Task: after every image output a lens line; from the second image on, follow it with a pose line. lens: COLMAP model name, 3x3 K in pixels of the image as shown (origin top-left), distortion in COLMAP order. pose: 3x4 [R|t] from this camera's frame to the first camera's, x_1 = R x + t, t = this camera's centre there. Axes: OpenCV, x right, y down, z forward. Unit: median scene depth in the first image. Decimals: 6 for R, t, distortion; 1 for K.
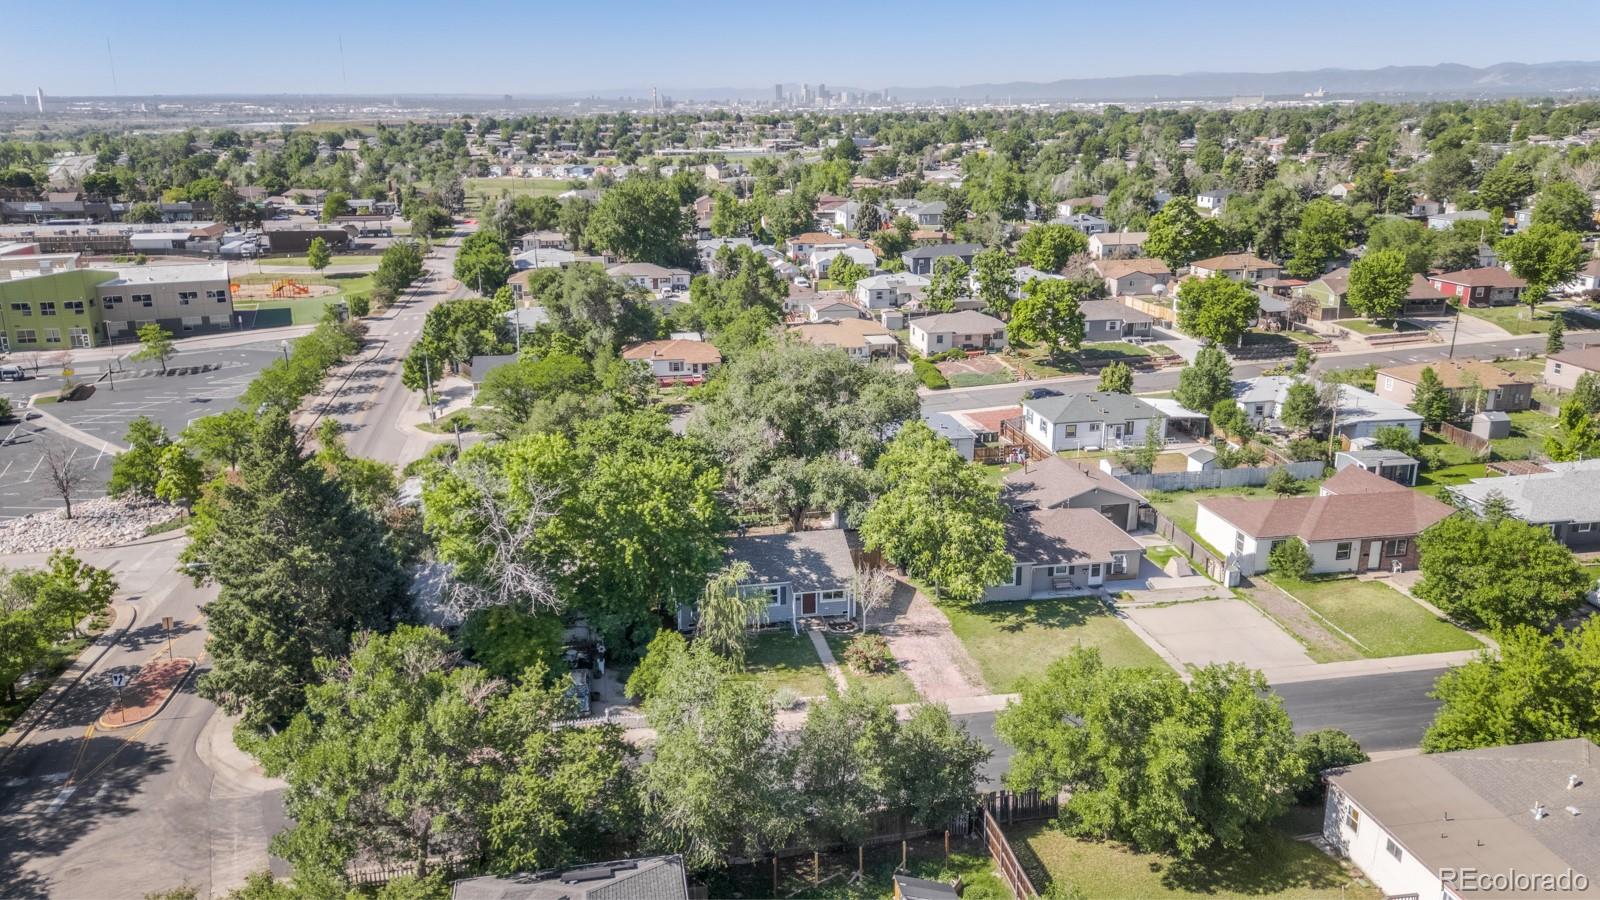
lens RADIAL K [[1128.6, 0, 800.0], [0, 1128.6, 450.0], [0, 0, 1]] dist [0.080900, -0.107019]
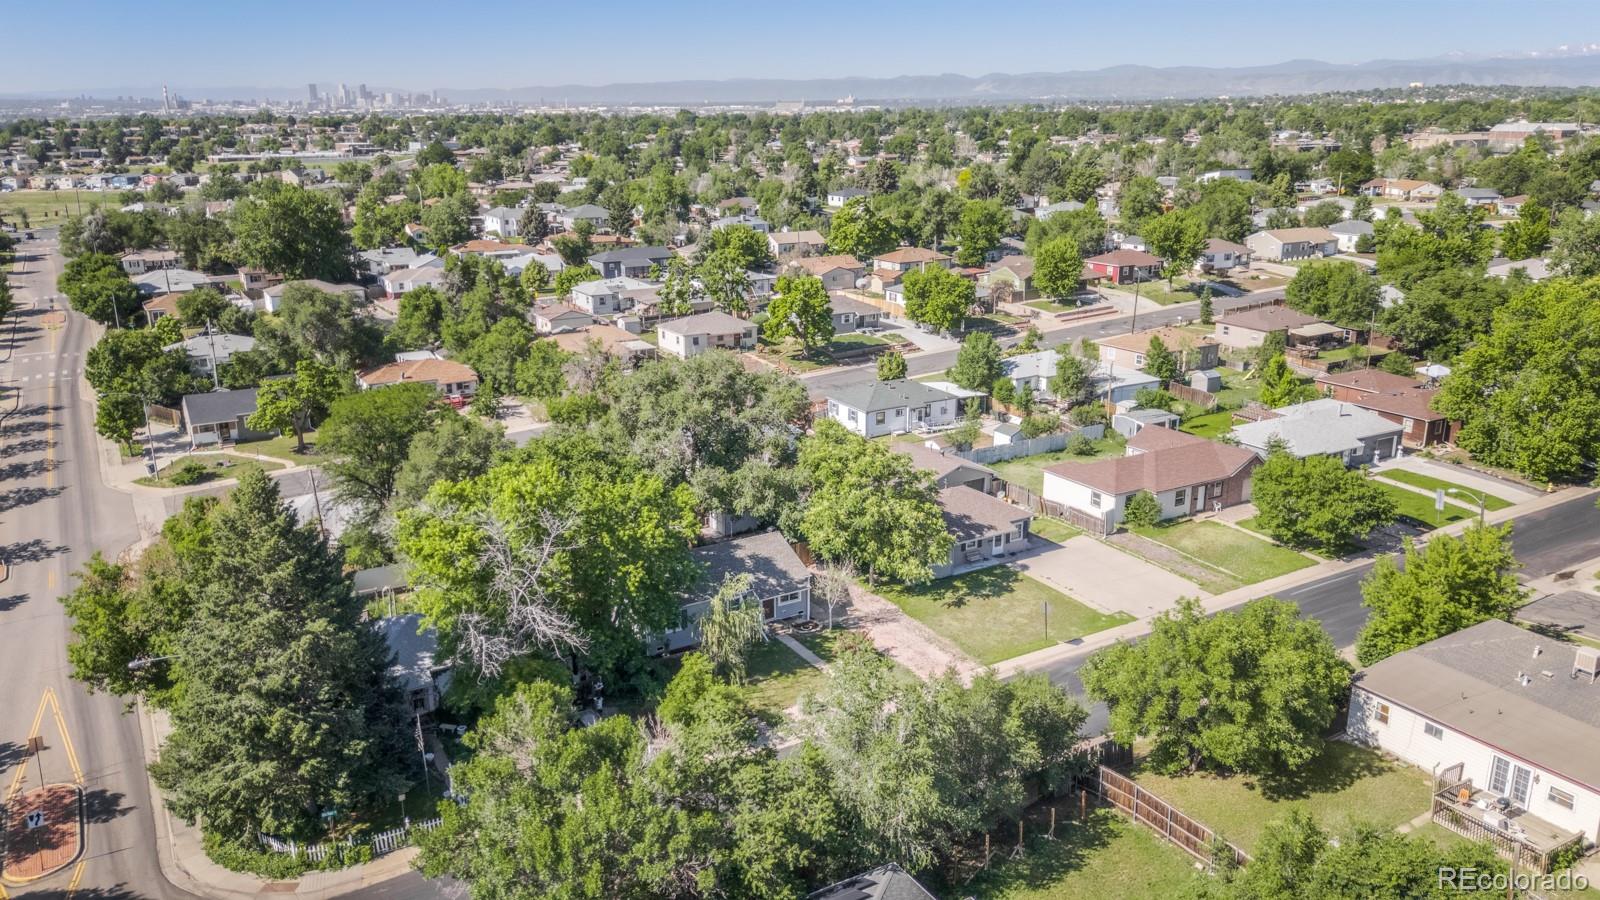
lens RADIAL K [[1128.6, 0, 800.0], [0, 1128.6, 450.0], [0, 0, 1]] dist [0.080900, -0.107019]
pose [[0.939730, -0.098027, 0.327564, -0.176008], [0.098880, 0.995000, 0.014092, -0.009189], [-0.327308, 0.019147, 0.944724, 0.030784]]
